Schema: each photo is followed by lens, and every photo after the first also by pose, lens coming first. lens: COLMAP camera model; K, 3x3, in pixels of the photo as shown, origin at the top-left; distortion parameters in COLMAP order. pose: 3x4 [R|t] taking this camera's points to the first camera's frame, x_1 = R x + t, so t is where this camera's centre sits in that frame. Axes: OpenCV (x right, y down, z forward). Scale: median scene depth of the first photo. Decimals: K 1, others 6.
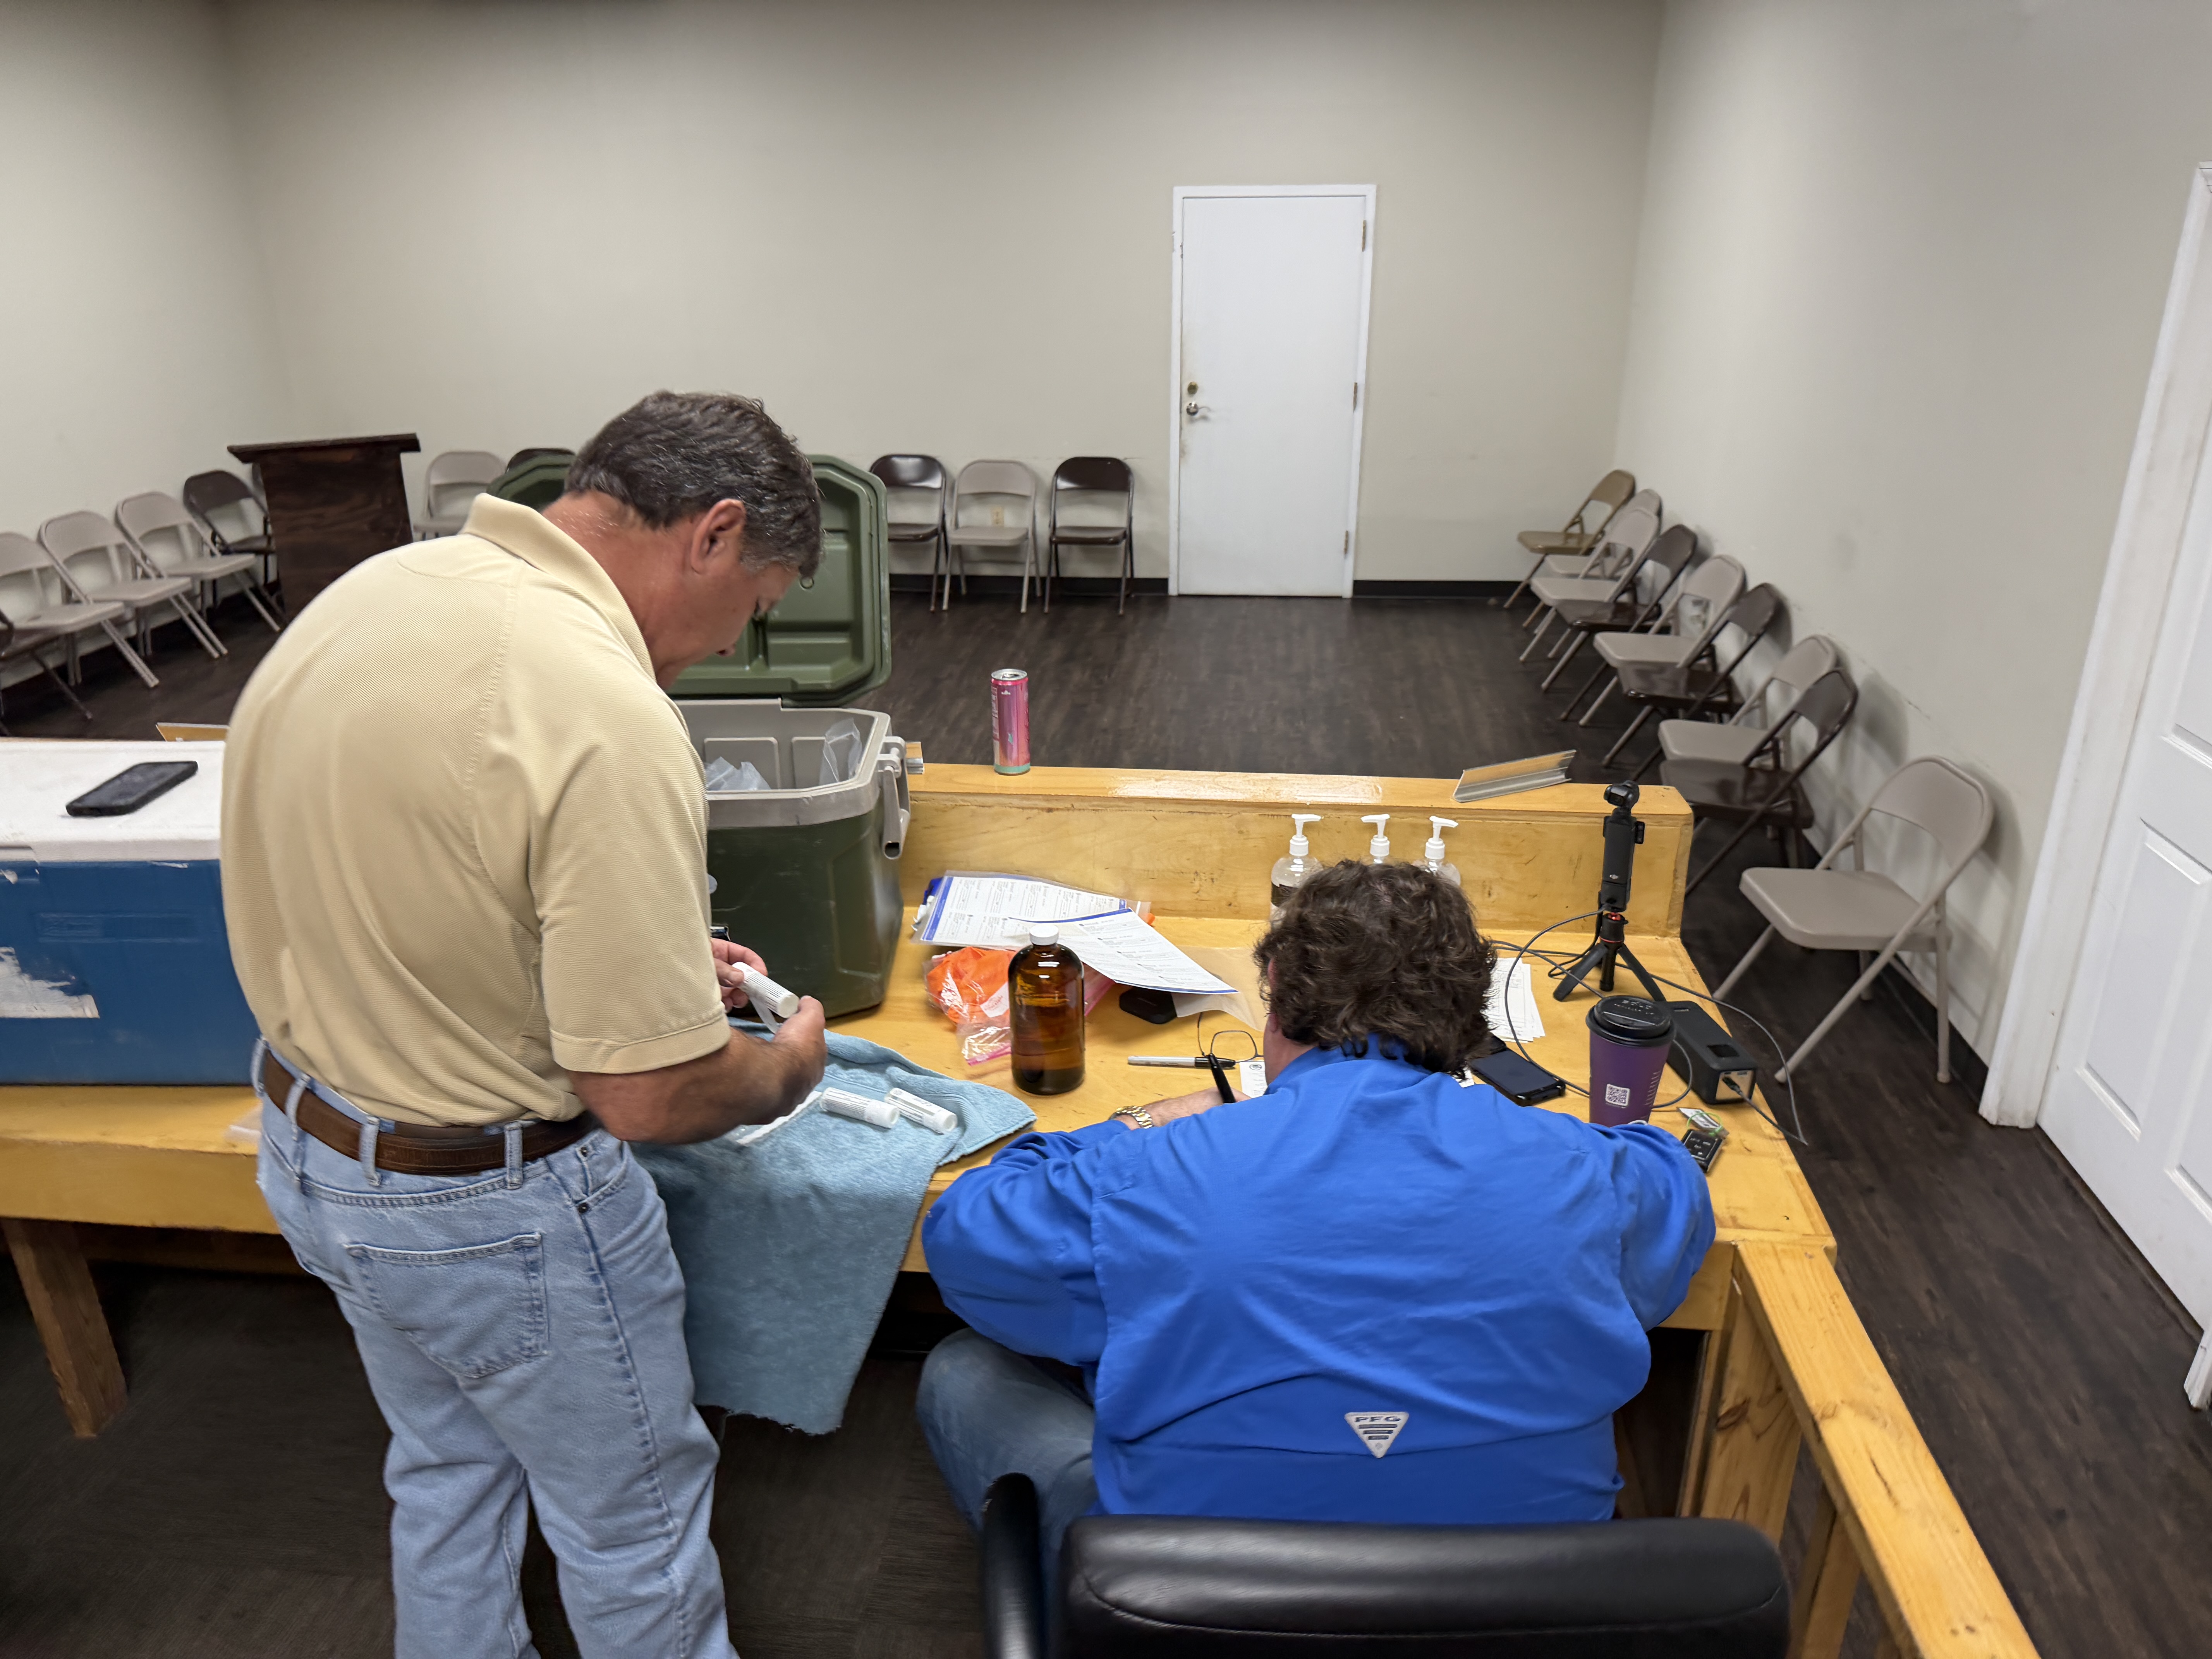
lens RADIAL K [[1581.3, 0, 1107.5], [0, 1581.3, 843.8], [0, 0, 1]] dist [0.119950, -0.187615]
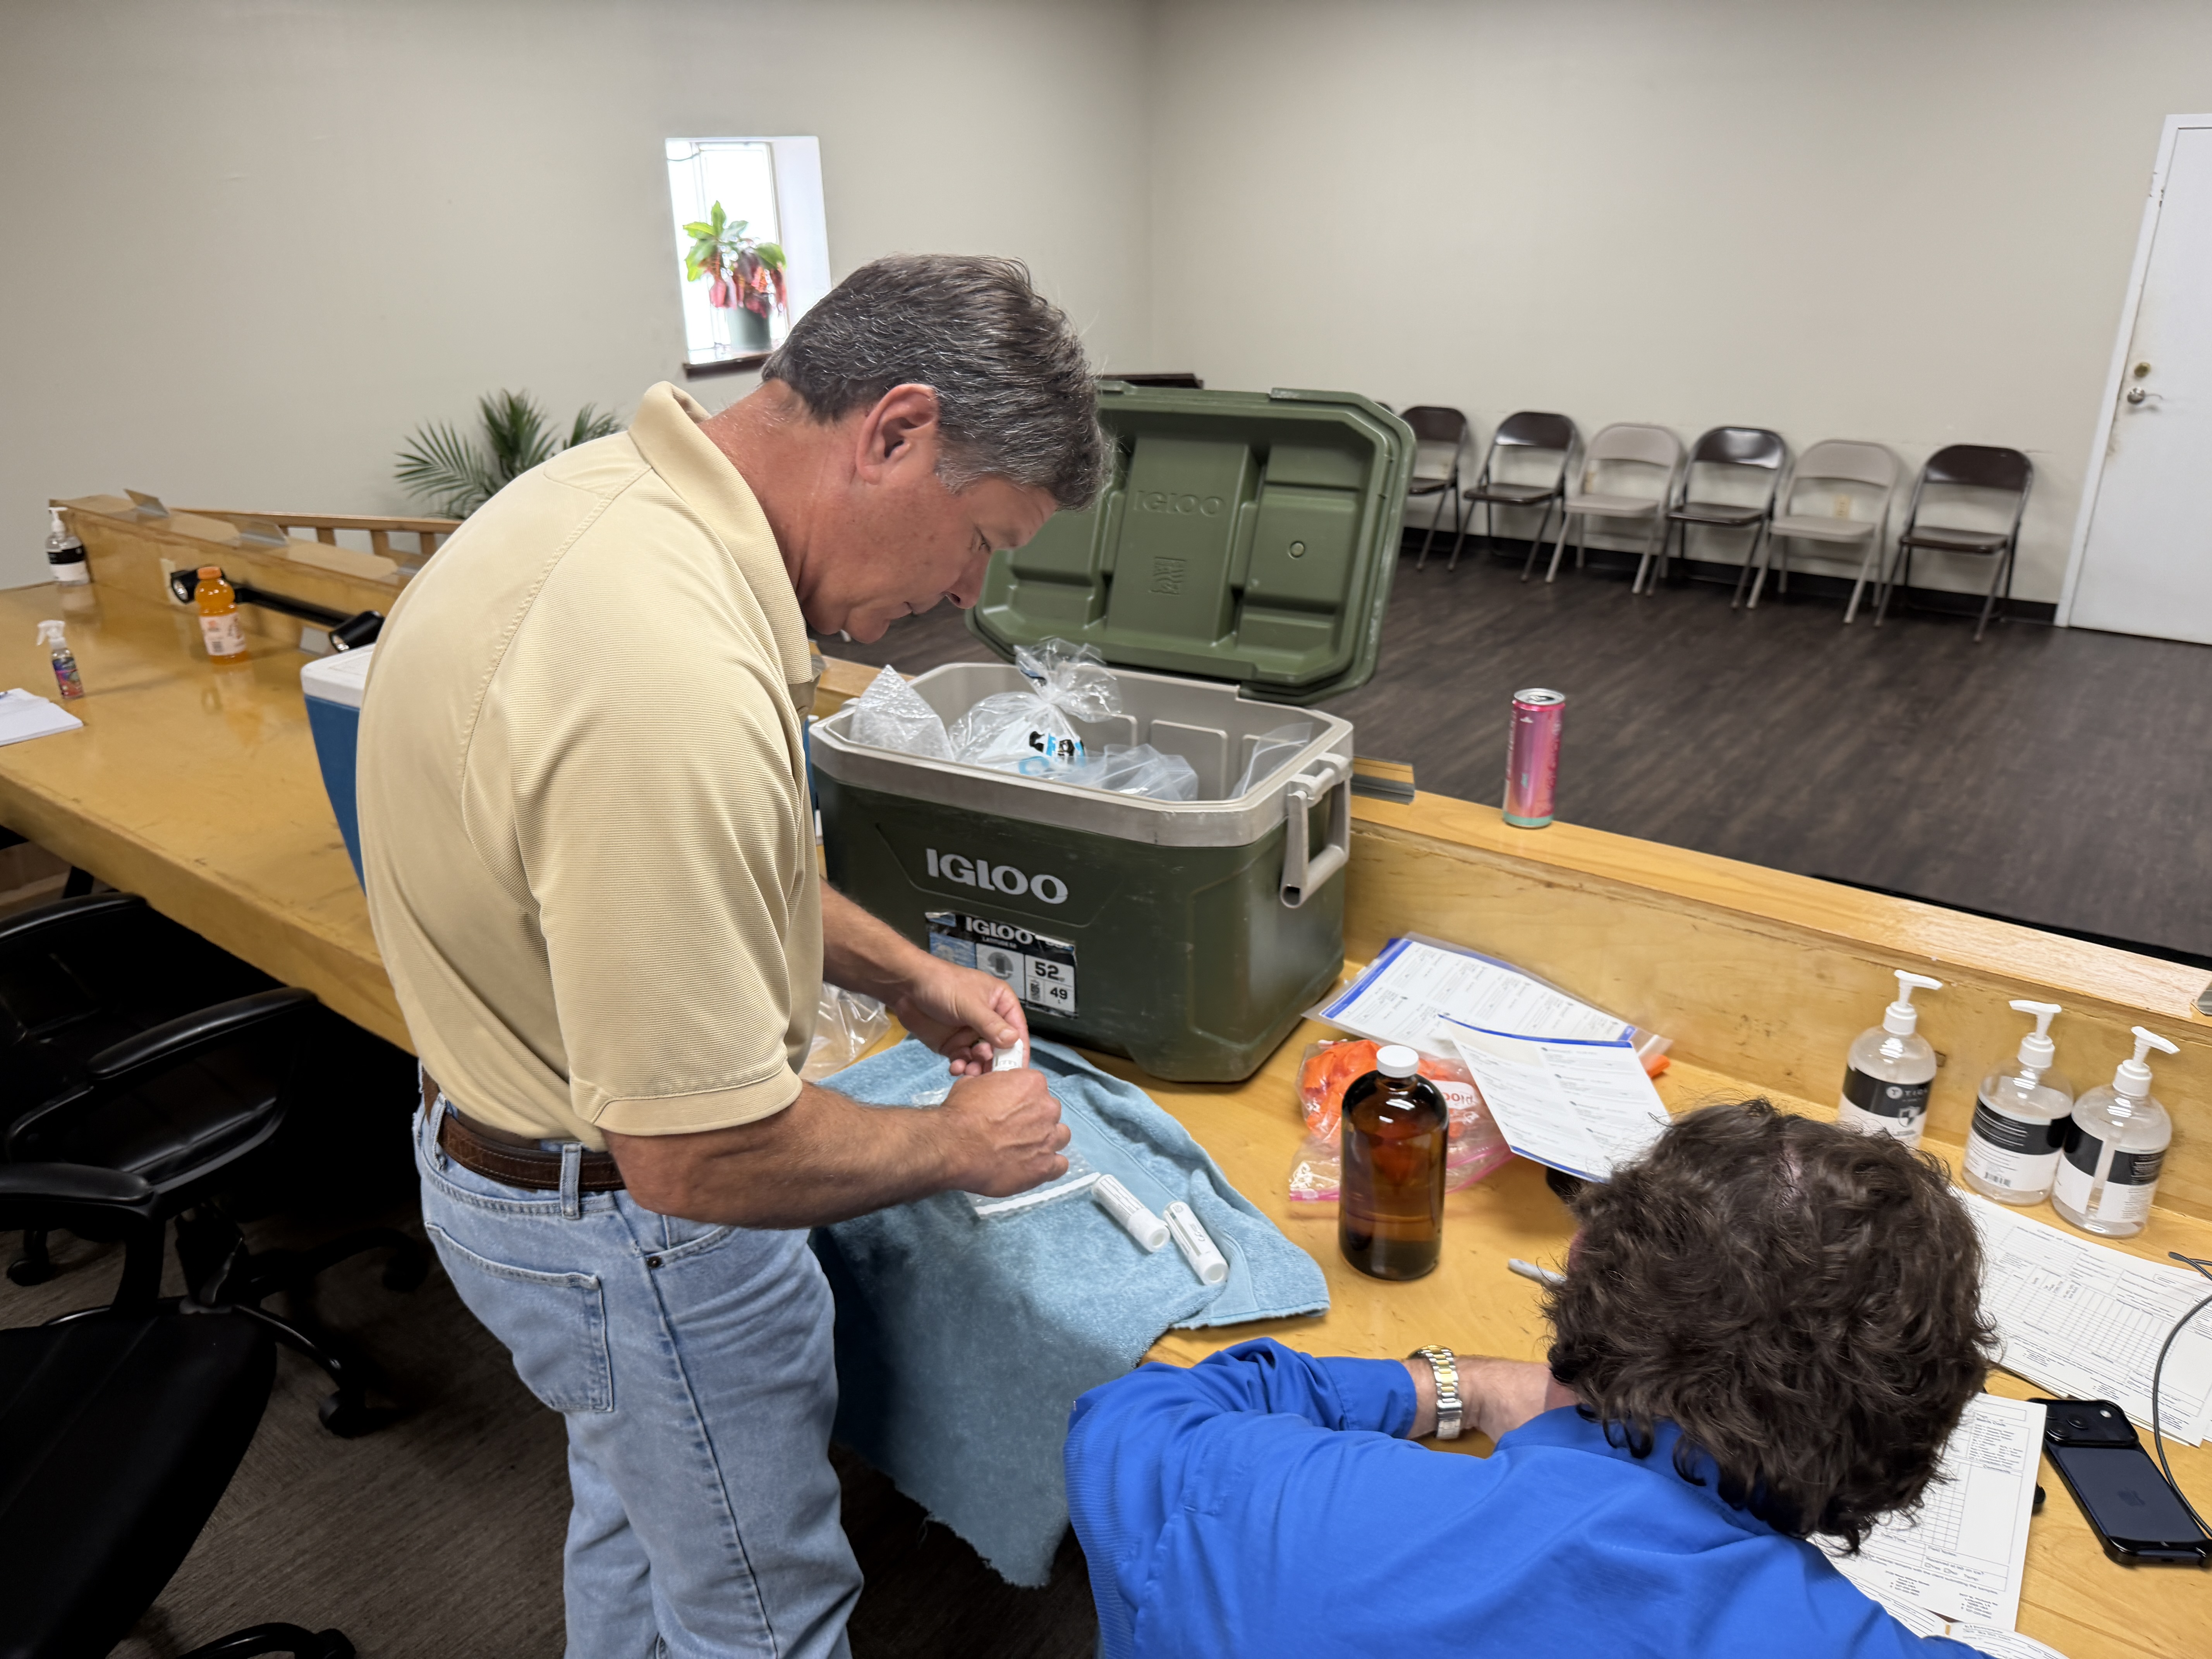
lens RADIAL K [[1581.3, 0, 1107.5], [0, 1581.3, 843.8], [0, 0, 1]] dist [0.119950, -0.187615]
pose [[0.856727, 0.198079, -0.476218, 0.140387], [-0.188857, 0.979666, 0.067726, -0.052387], [0.479950, 0.031915, 0.876715, 0.243091]]
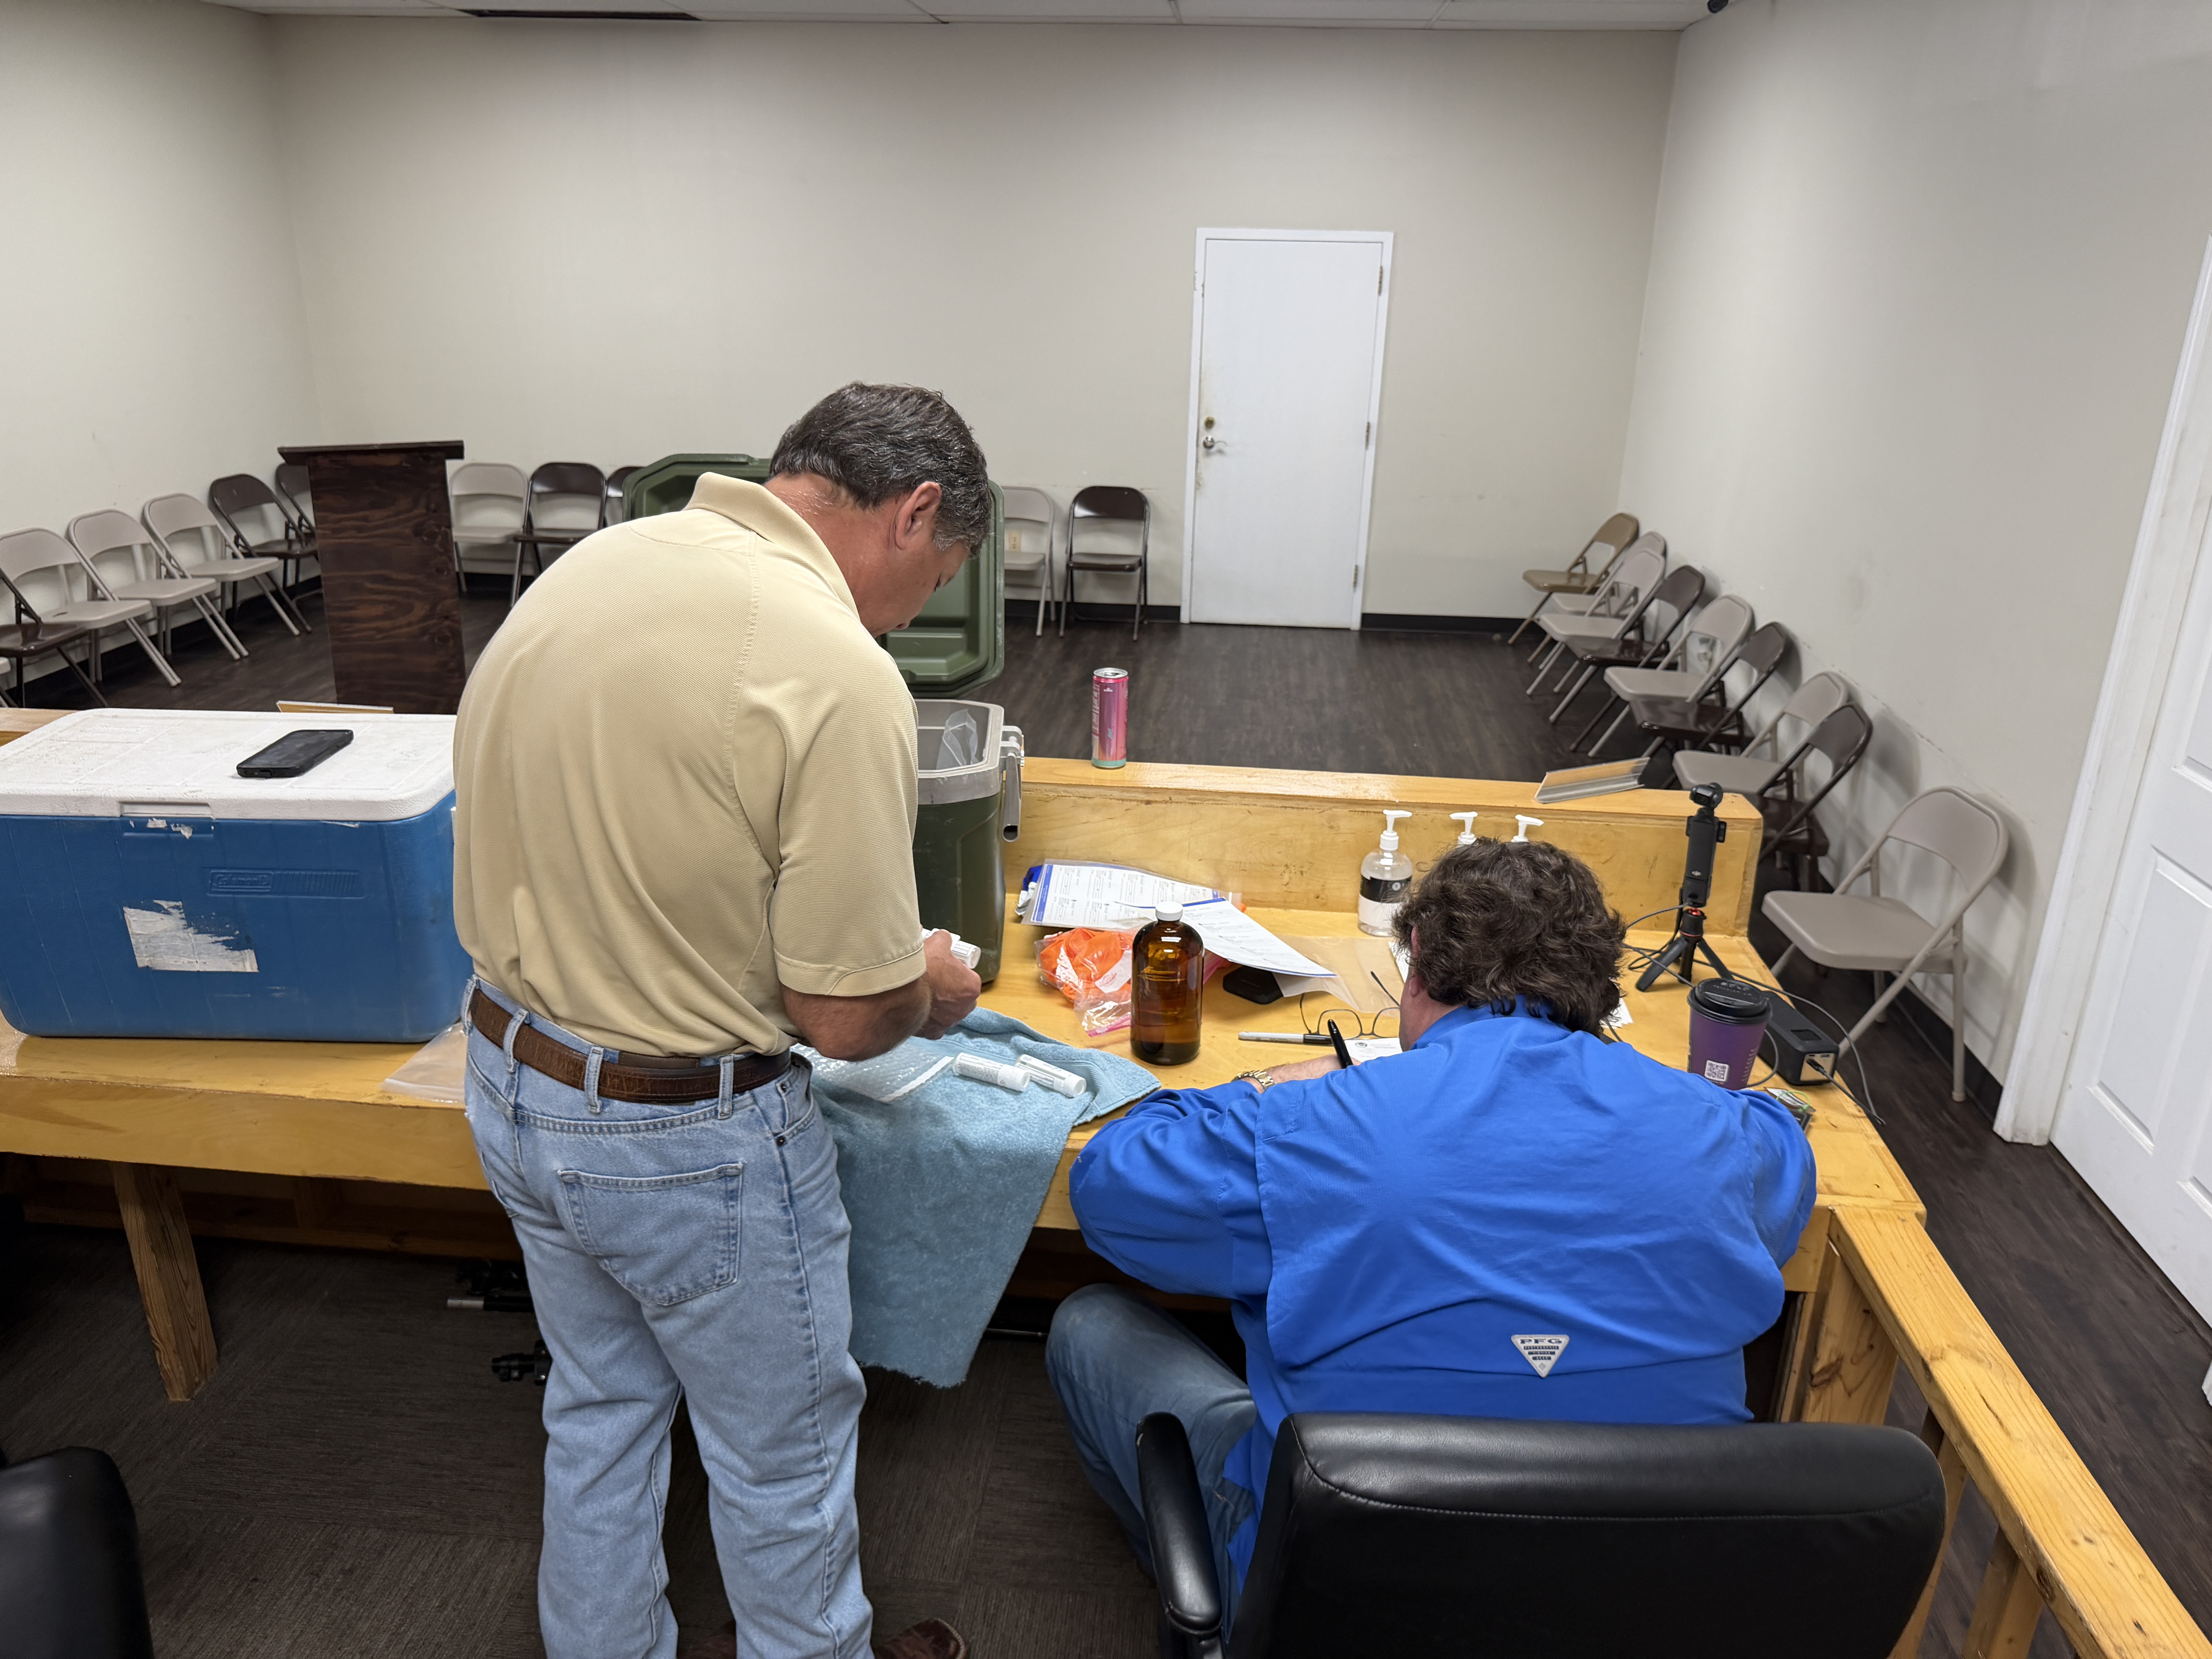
lens RADIAL K [[1588.7, 0, 1127.1], [0, 1588.7, 819.2], [0, 0, 1]] dist [0.108262, -0.156333]
pose [[0.999340, 0.022196, 0.028739, -0.081176], [-0.021098, 0.999056, -0.037972, 0.030143], [-0.029554, 0.037340, 0.998865, -0.046637]]
